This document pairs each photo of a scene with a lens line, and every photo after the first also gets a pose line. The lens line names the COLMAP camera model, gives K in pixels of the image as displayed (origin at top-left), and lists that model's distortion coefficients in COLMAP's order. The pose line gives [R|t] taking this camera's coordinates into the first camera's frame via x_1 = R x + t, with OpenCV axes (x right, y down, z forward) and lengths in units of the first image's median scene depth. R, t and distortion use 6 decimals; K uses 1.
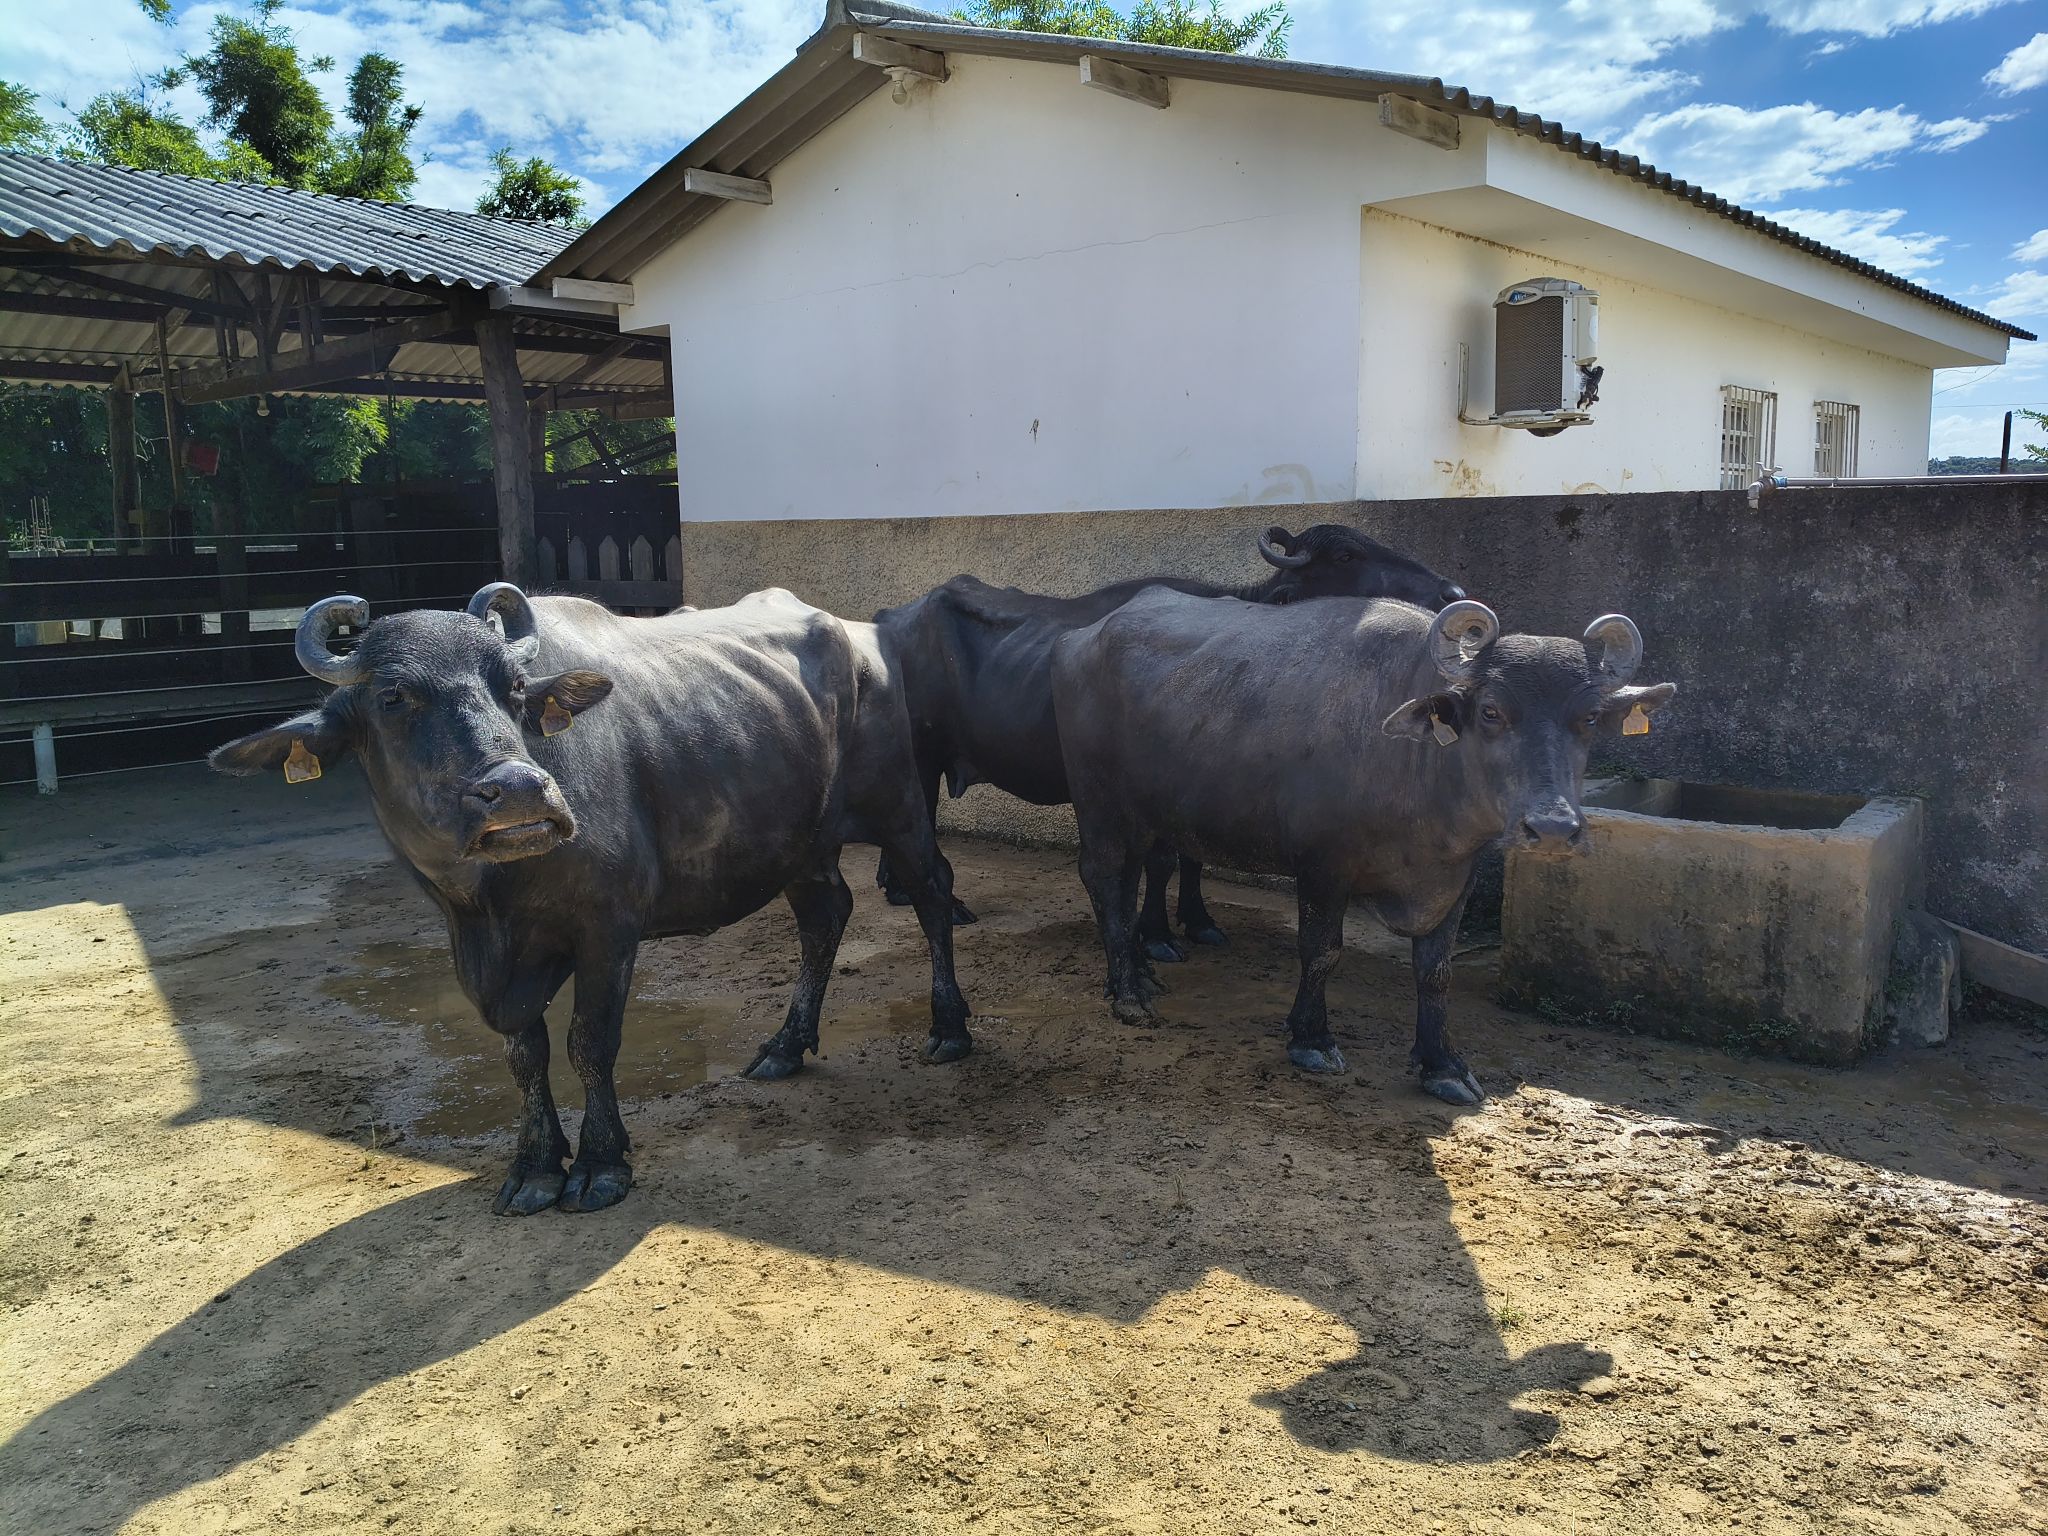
lens RADIAL K [[1552.9, 0, 1044.6], [0, 1552.9, 768.8], [0, 0, 1]] dist [0.022951, -0.063373]
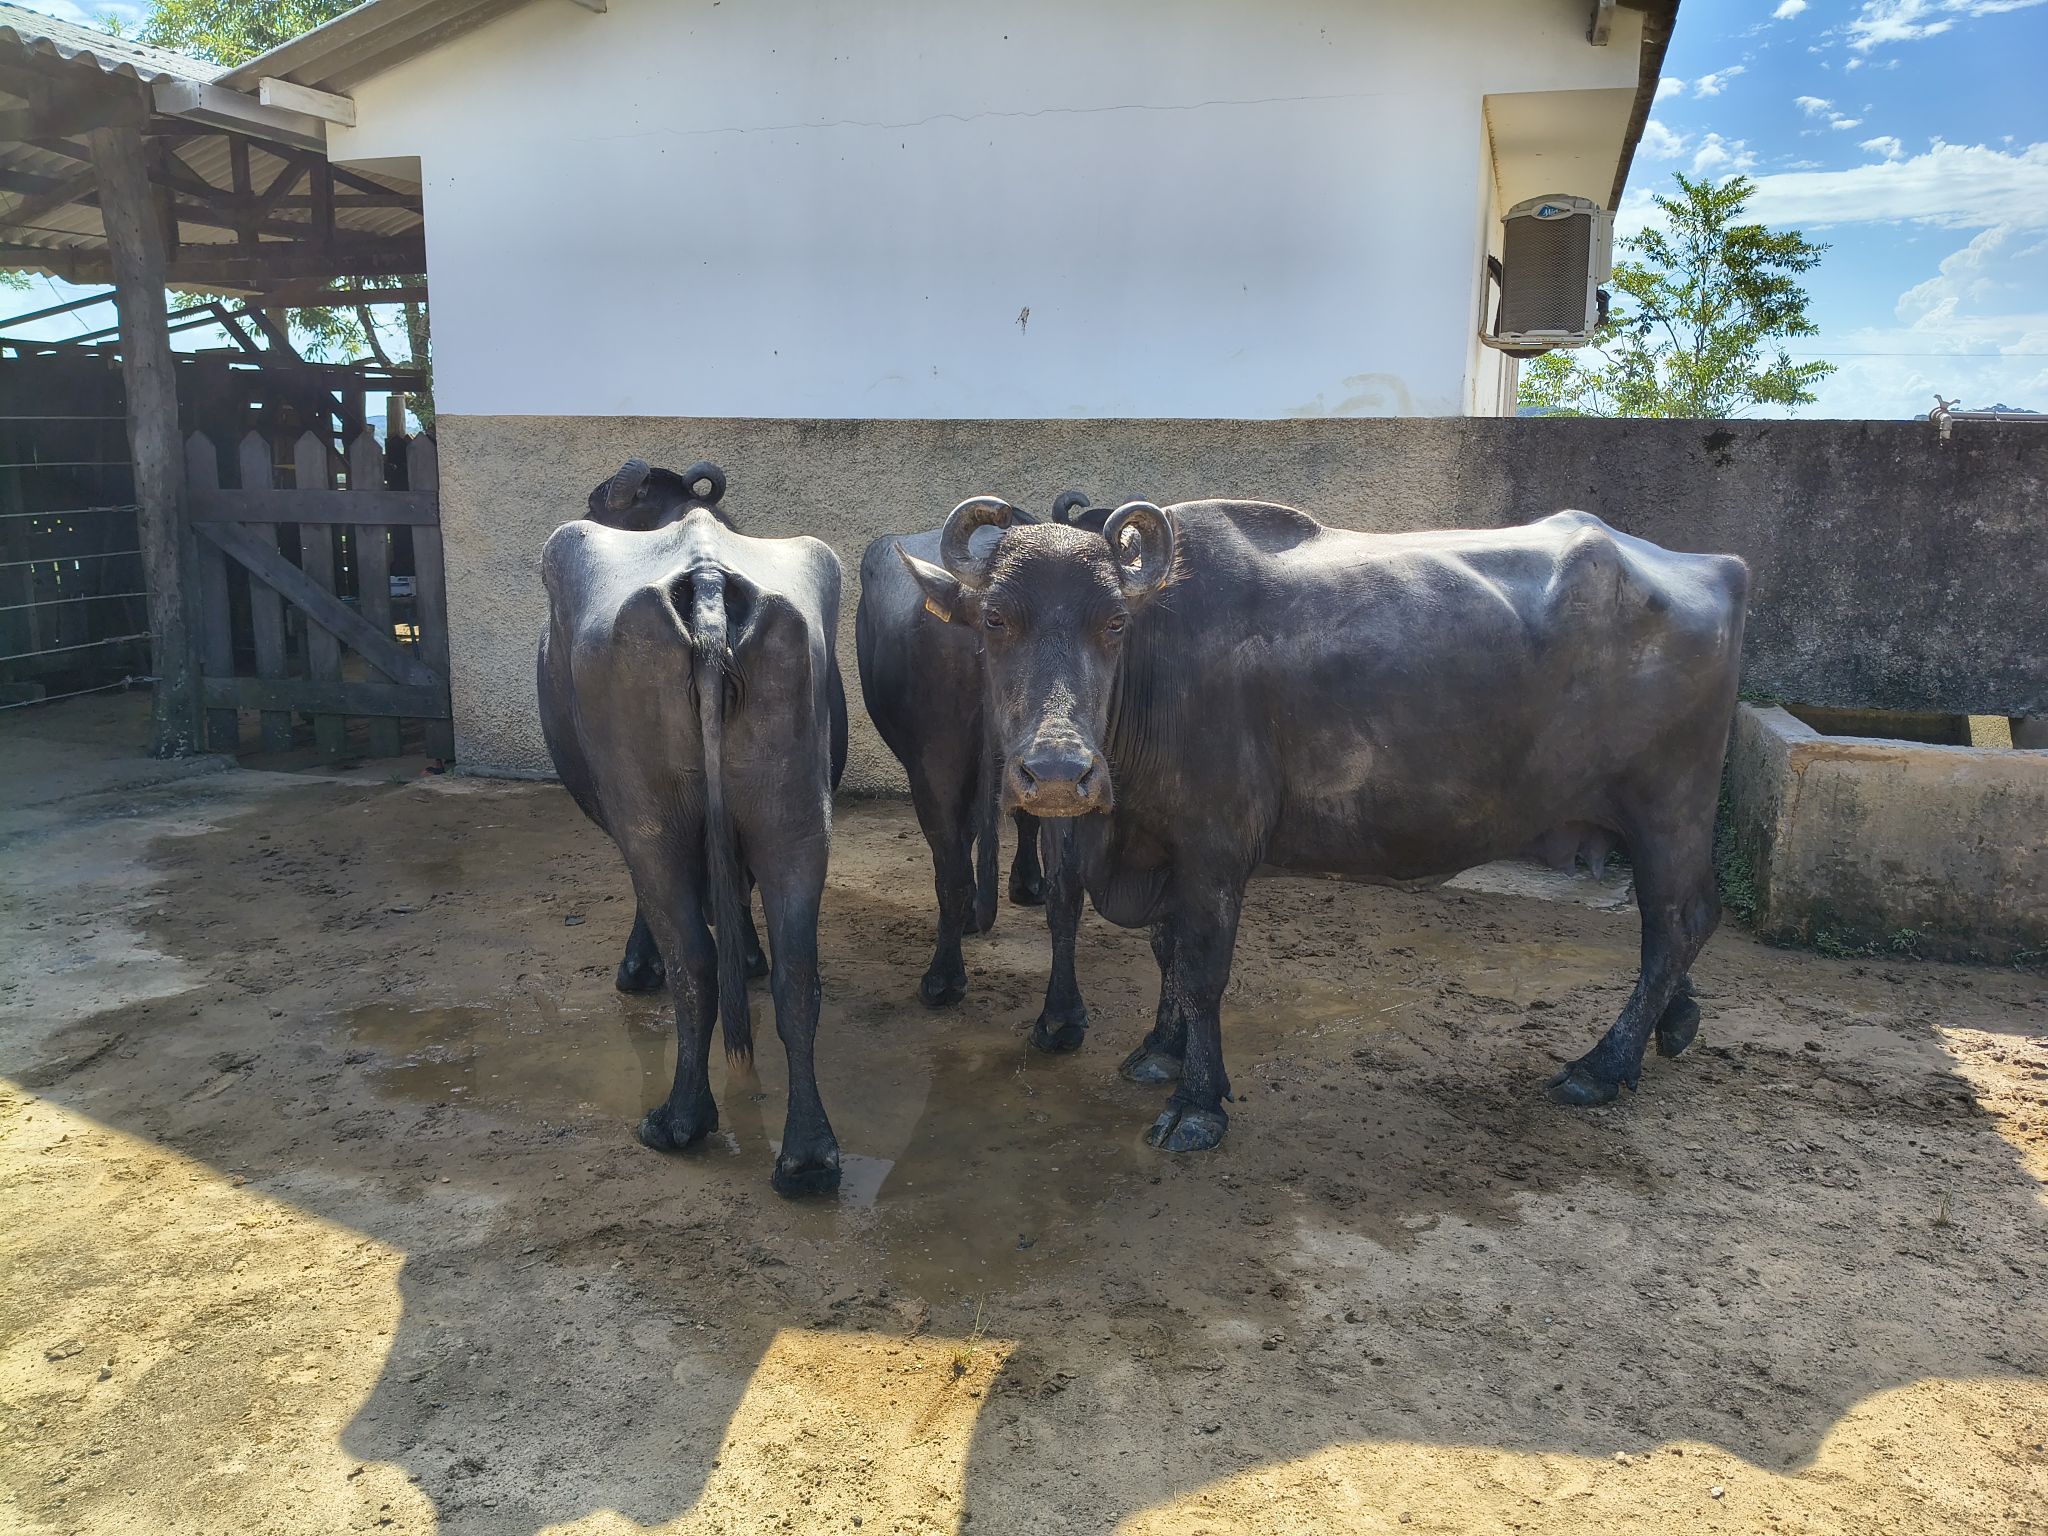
lens RADIAL K [[1552.9, 0, 1028.6], [0, 1552.9, 761.7], [0, 0, 1]] dist [0.022951, -0.063373]
pose [[0.915158, -0.054764, 0.399357, -0.469526], [0.035712, 0.997848, 0.054998, -0.029777], [-0.401509, -0.036070, 0.915144, 0.269942]]
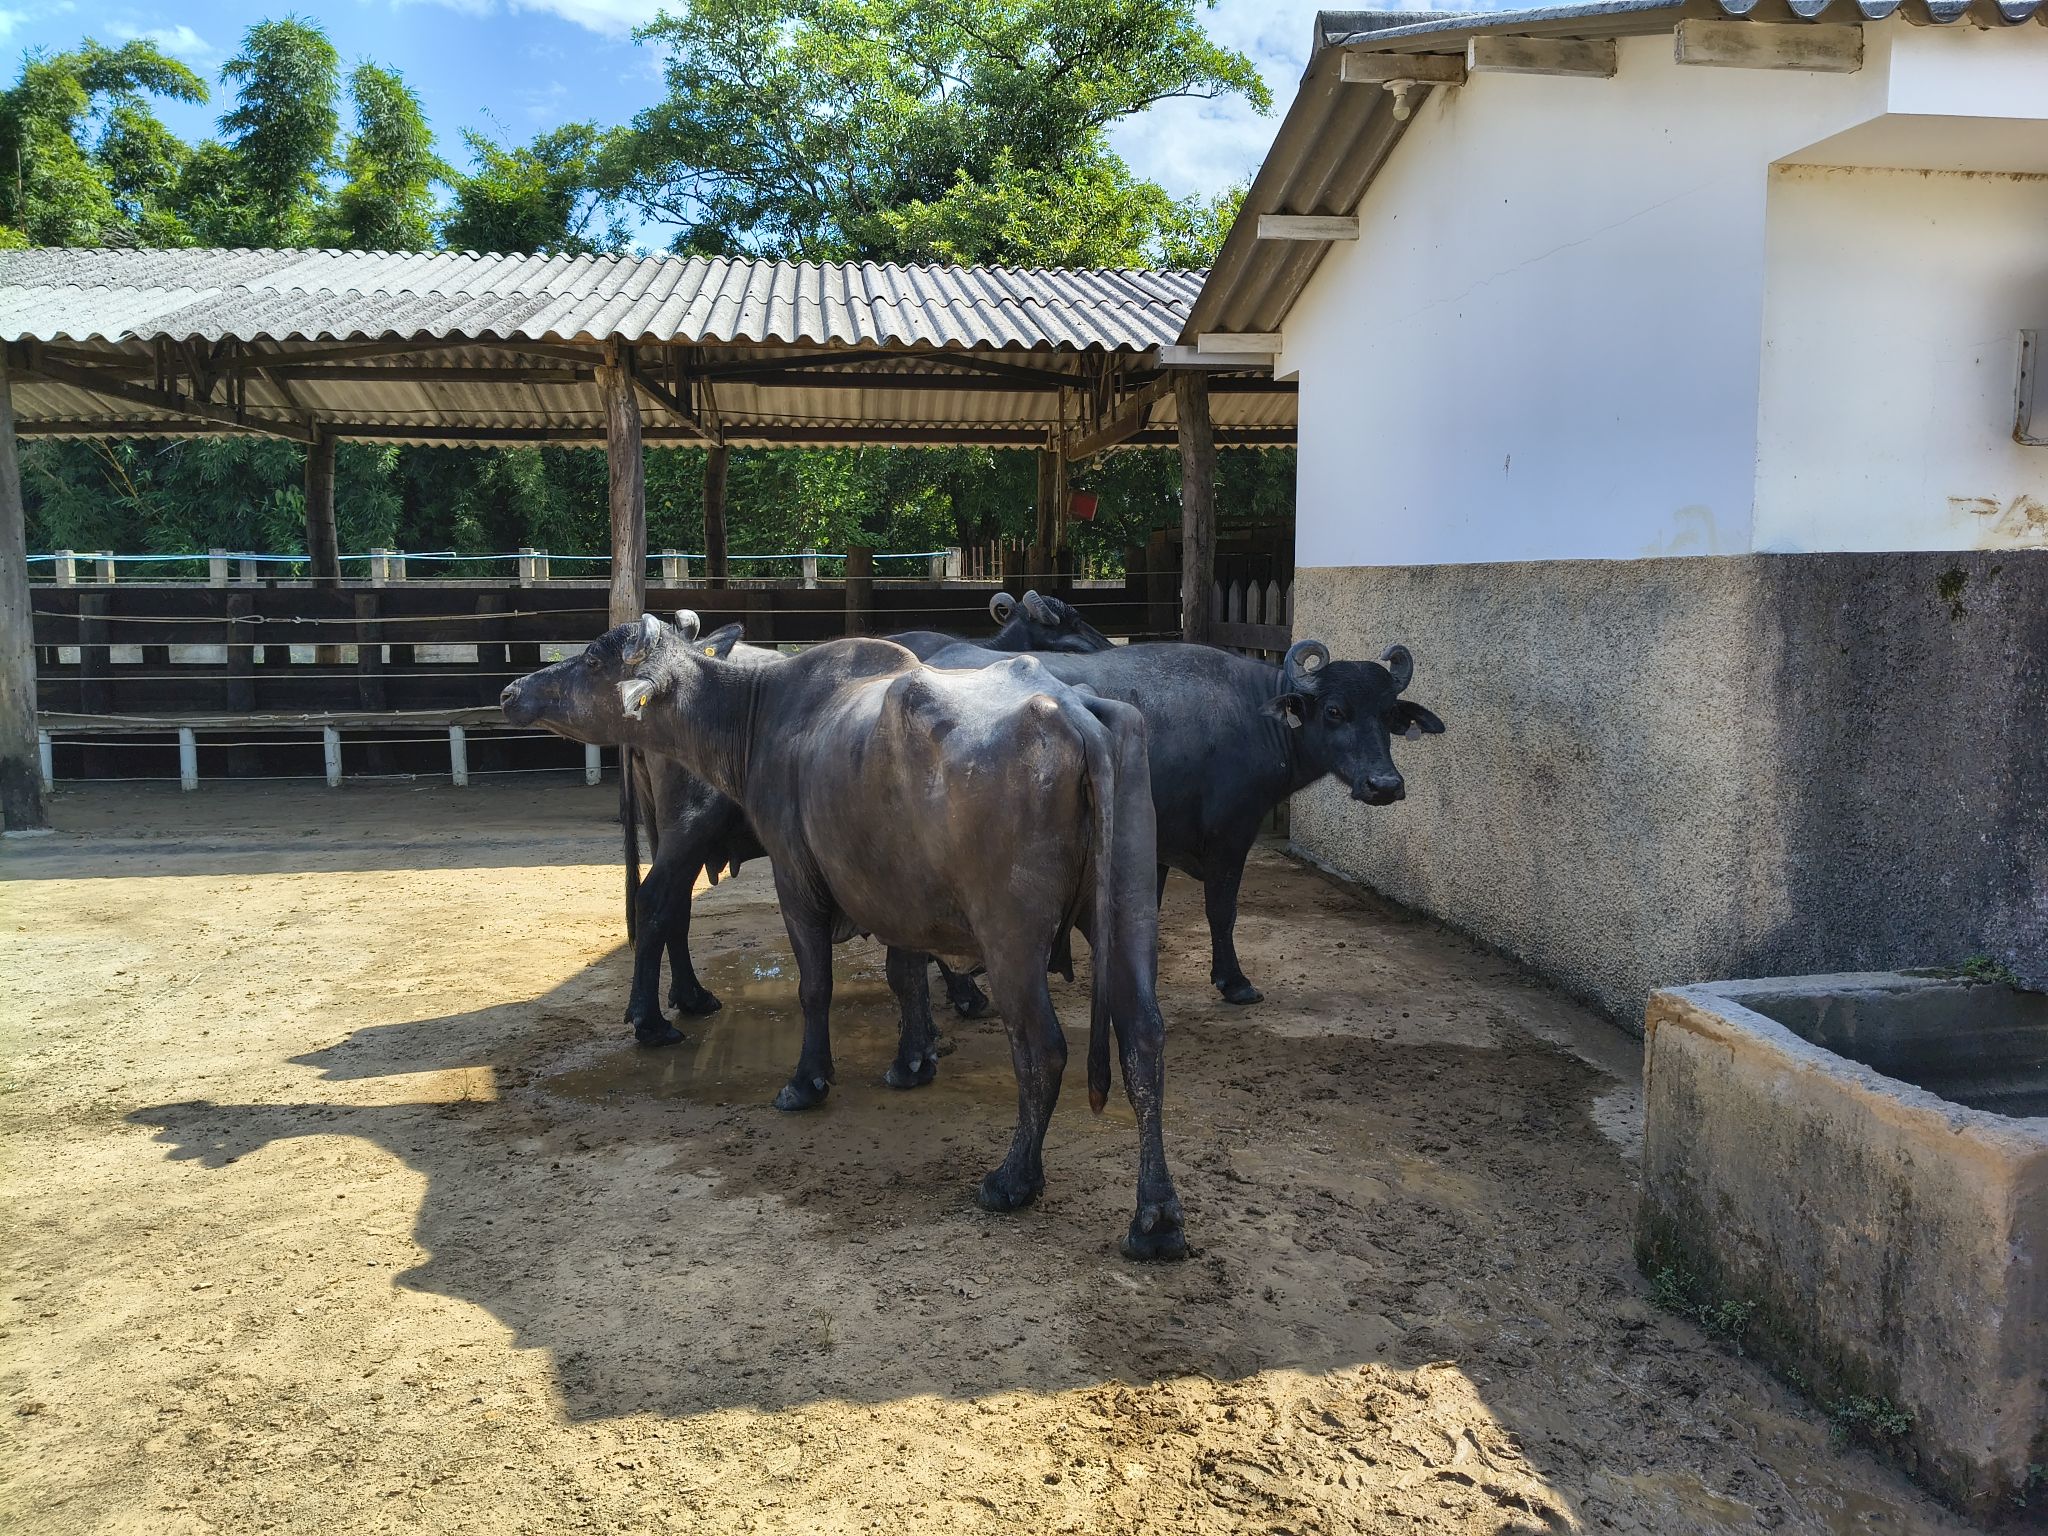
lens RADIAL K [[1552.9, 0, 1030.3], [0, 1552.9, 744.2], [0, 0, 1]] dist [0.022951, -0.063373]
pose [[0.756397, 0.083510, -0.648760, 0.479899], [-0.105774, 0.994379, 0.004676, -0.053840], [0.645504, 0.065085, 0.760979, 0.237583]]
